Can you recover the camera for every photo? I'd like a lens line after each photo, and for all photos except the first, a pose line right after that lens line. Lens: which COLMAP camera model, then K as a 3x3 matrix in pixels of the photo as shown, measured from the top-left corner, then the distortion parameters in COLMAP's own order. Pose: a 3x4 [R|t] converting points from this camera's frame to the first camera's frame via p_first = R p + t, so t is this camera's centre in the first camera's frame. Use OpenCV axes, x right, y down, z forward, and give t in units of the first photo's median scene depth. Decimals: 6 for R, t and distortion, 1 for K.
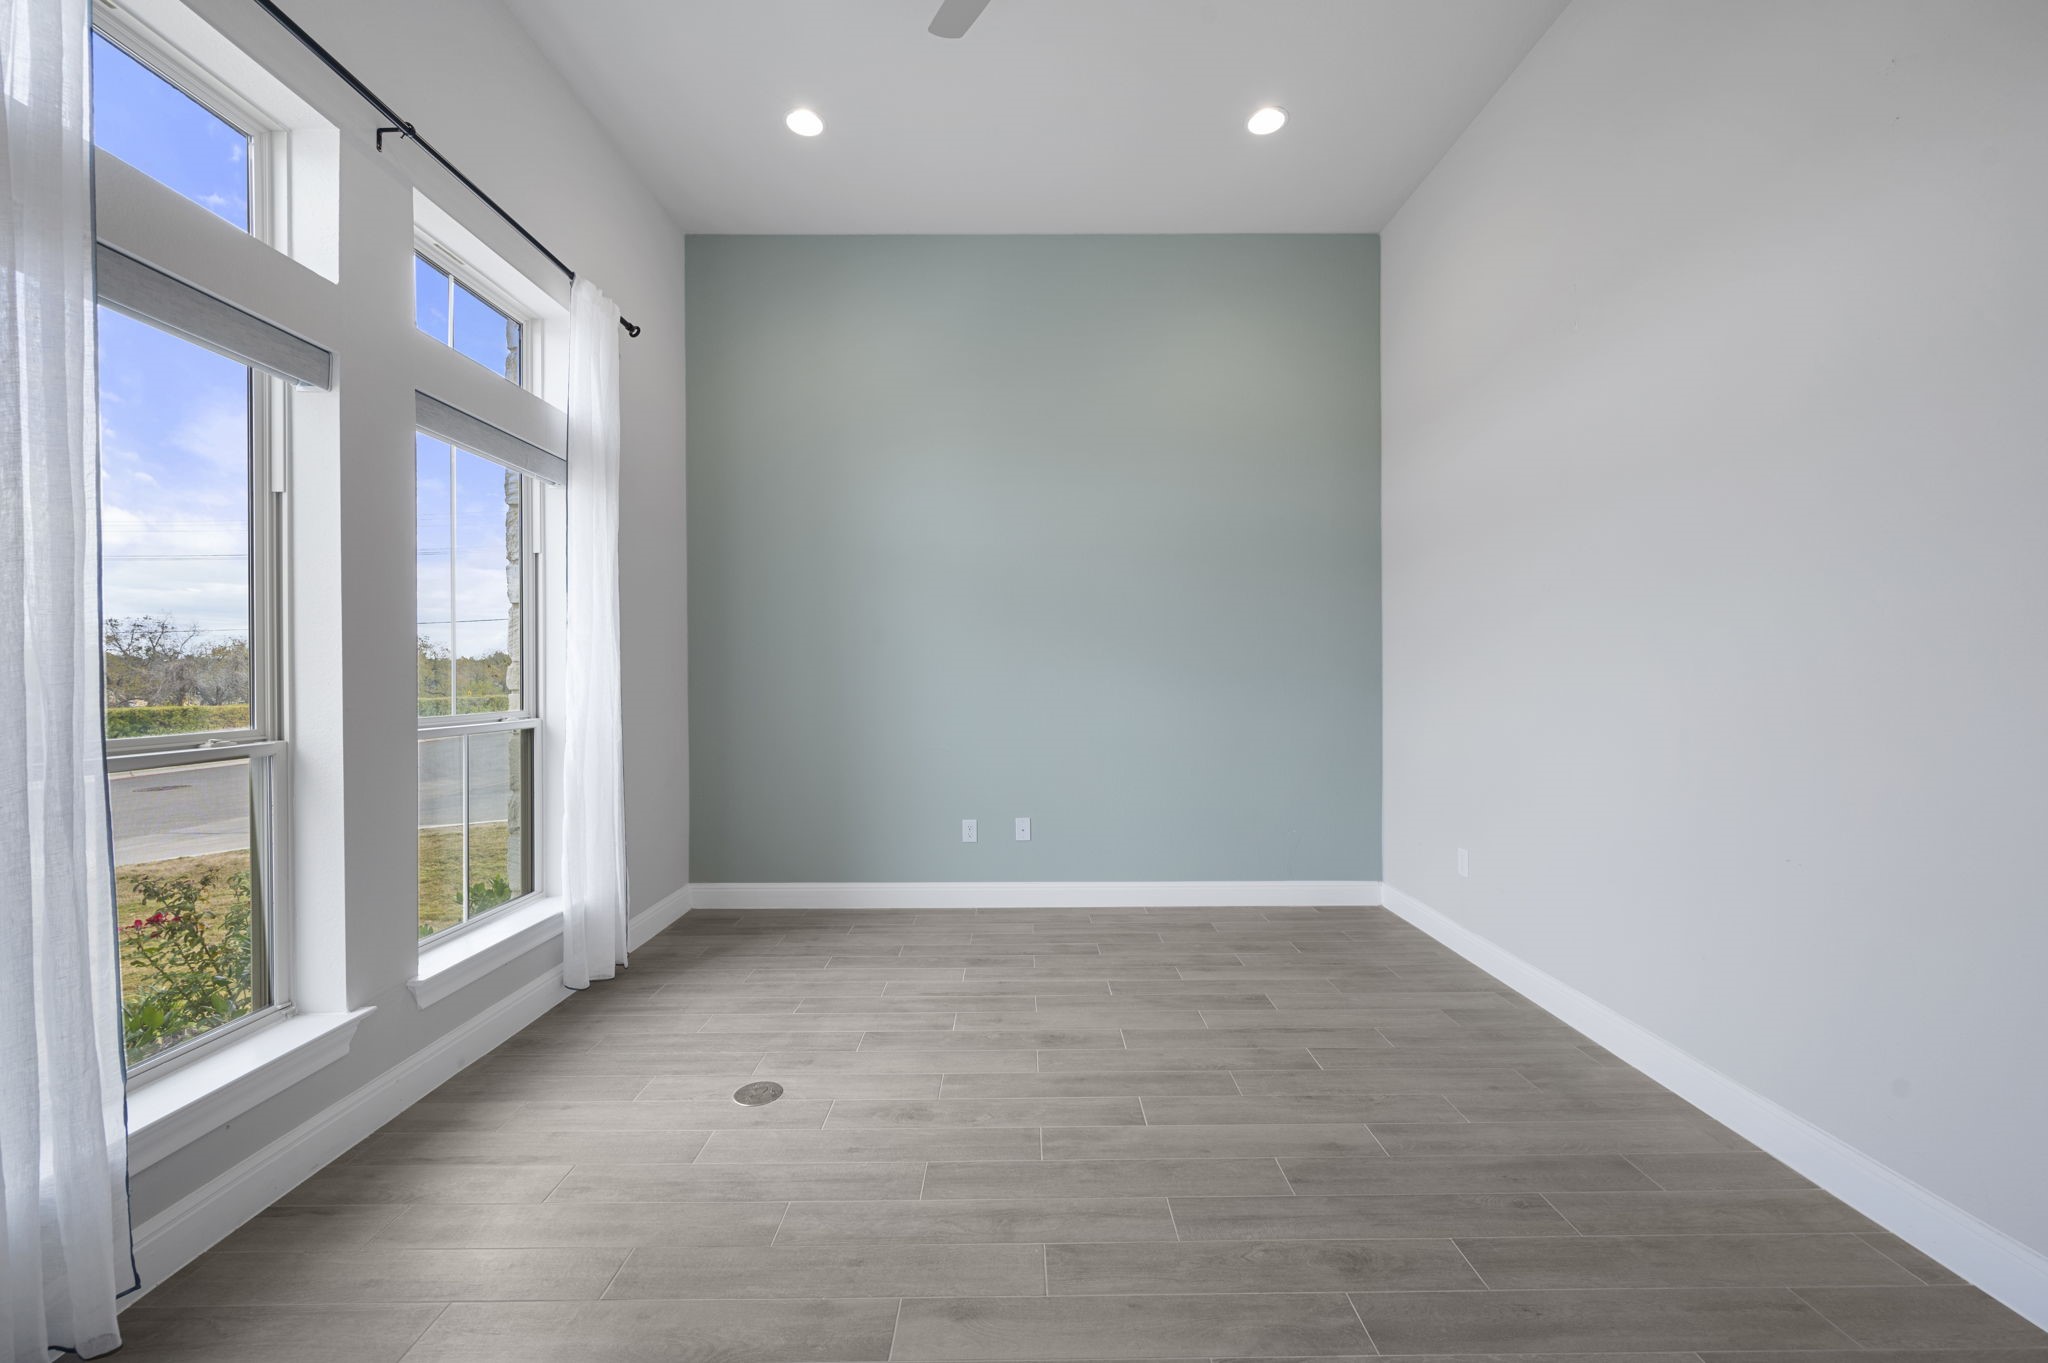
lens RADIAL K [[801.5, 0, 1022.4], [0, 801.5, 675.6], [0, 0, 1]] dist [-0.001970, -0.000255]
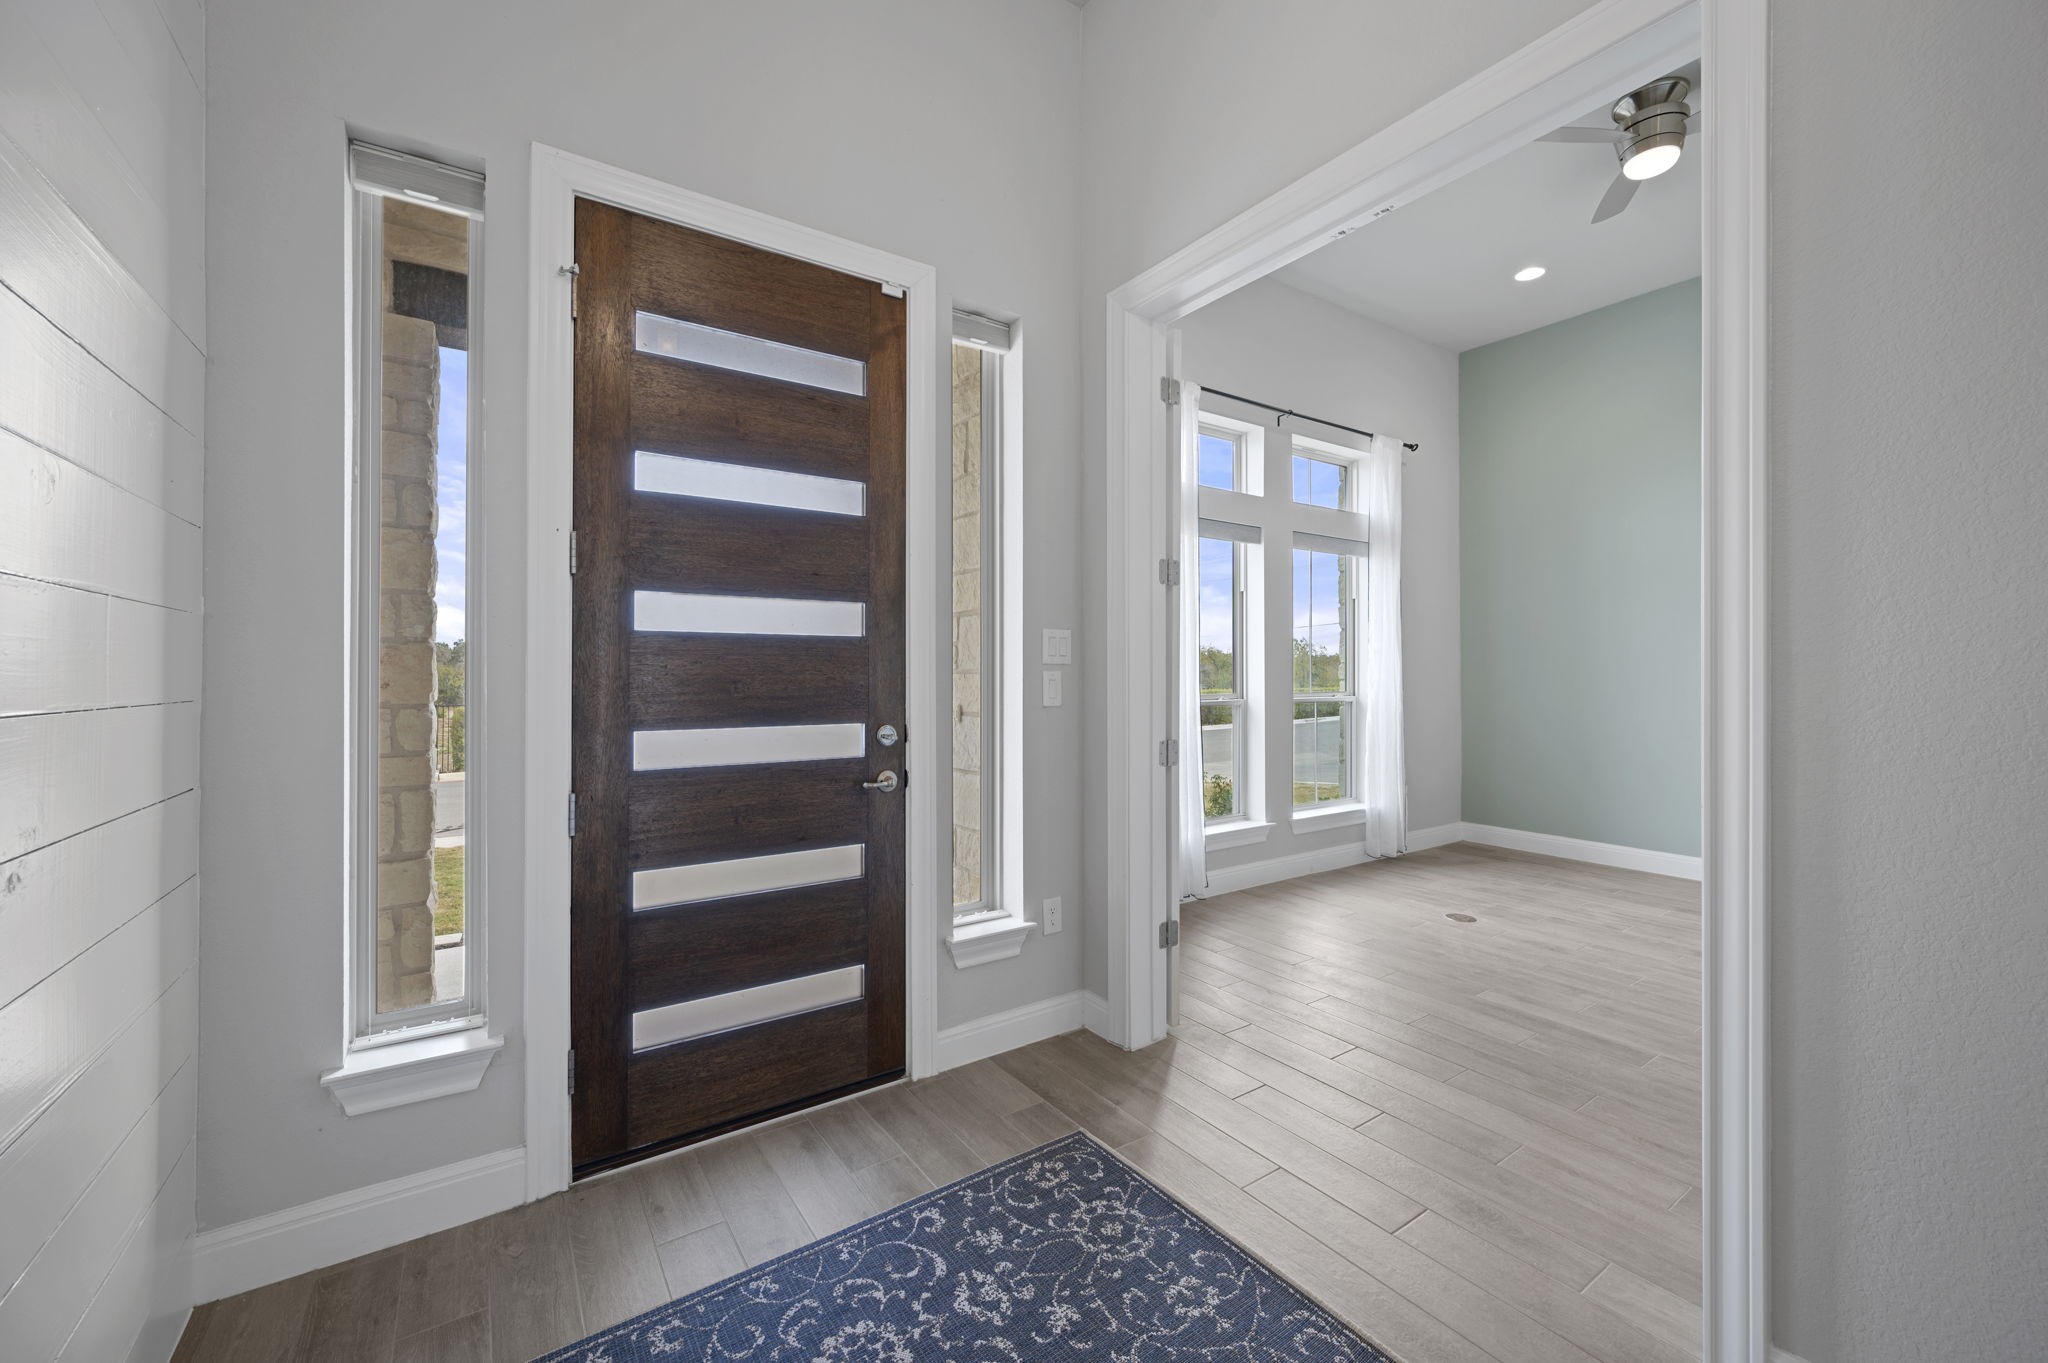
lens RADIAL K [[801.5, 0, 1022.9], [0, 801.5, 671.3], [0, 0, 1]] dist [-0.001970, -0.000255]
pose [[0.555210, 0.002557, -0.831706, 0.565920], [-0.002081, 0.999996, 0.001685, -0.000708], [0.831708, 0.000795, 0.555213, -0.714001]]
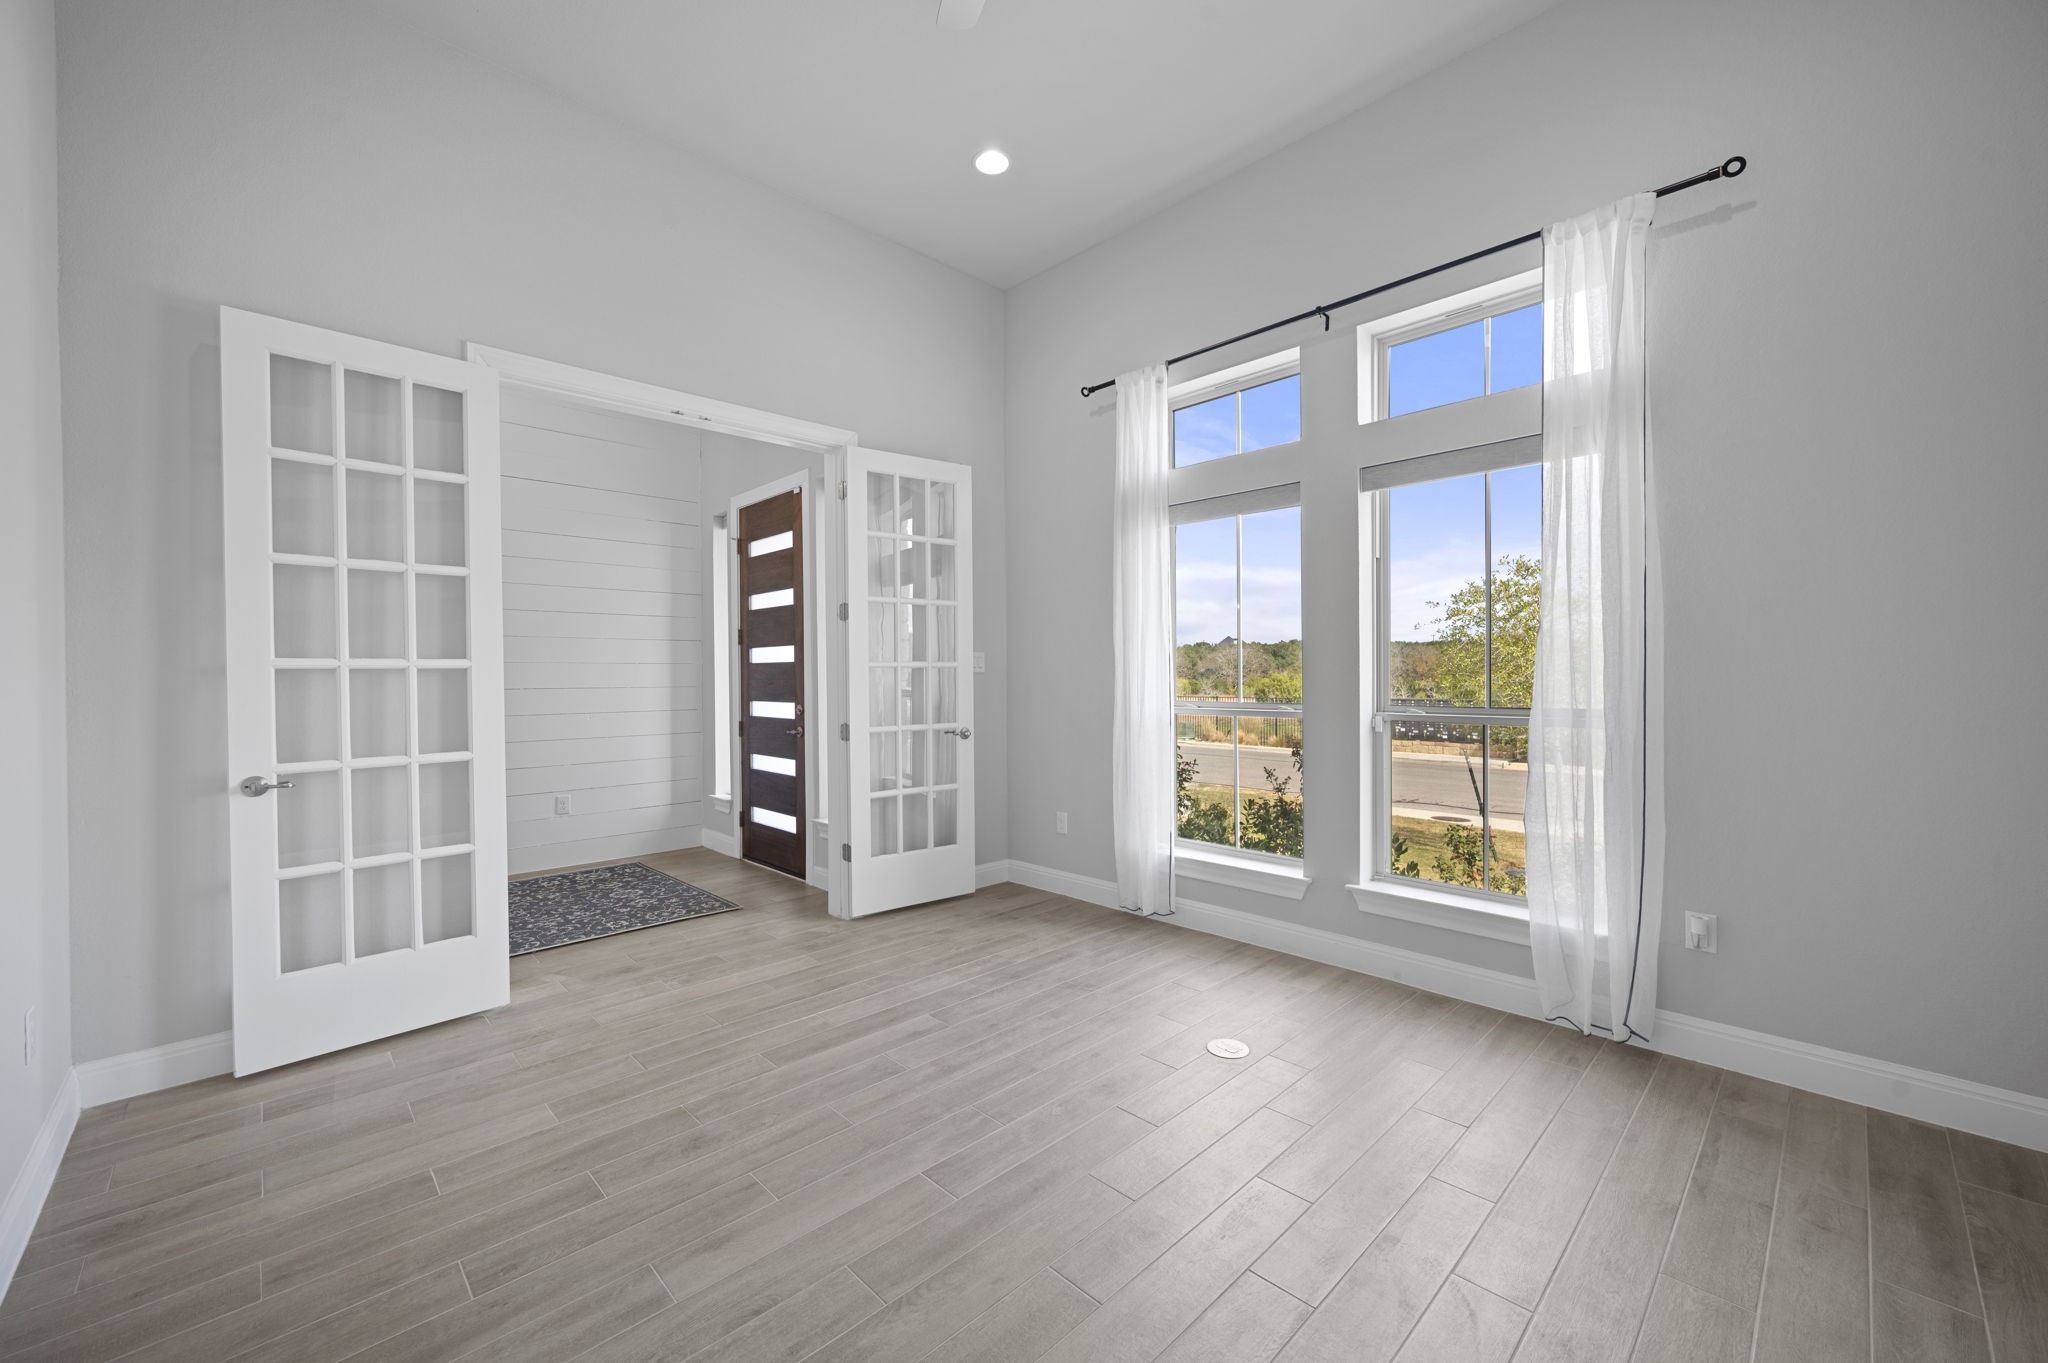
lens RADIAL K [[801.5, 0, 1028.9], [0, 801.5, 678.8], [0, 0, 1]] dist [-0.001970, -0.000255]
pose [[-0.718074, 0.012942, -0.695846, 0.643517], [0.010051, 0.999916, 0.008225, -0.006884], [0.695894, -0.001088, -0.718144, 1.615442]]
